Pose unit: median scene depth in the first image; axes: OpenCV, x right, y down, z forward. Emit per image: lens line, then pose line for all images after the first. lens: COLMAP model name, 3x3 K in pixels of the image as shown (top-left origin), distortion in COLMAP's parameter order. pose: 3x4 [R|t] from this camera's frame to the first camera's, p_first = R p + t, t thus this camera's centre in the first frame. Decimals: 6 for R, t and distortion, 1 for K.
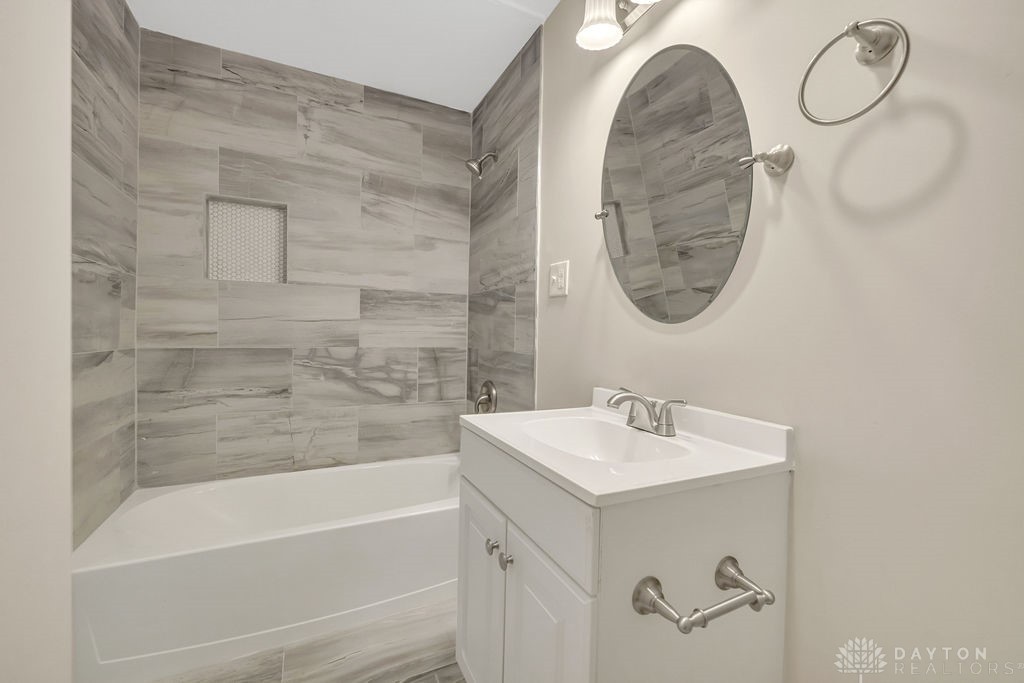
lens RADIAL K [[427.7, 0, 513.3], [0, 427.7, 340.6], [0, 0, 1]] dist [-0.000665, -0.000071]
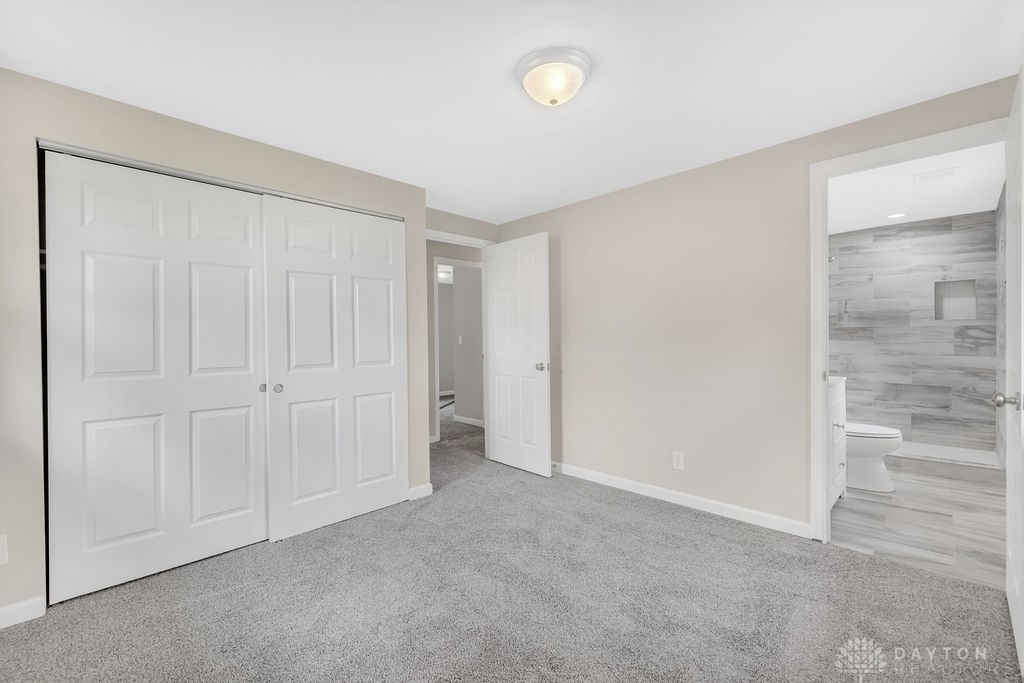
lens RADIAL K [[427.7, 0, 513.3], [0, 427.7, 340.6], [0, 0, 1]] dist [-0.000665, -0.000071]
pose [[0.320853, -0.012313, -0.947049, 0.778477], [-0.008838, 0.999833, -0.015993, -0.155792], [0.947088, 0.013501, 0.320691, -1.705964]]
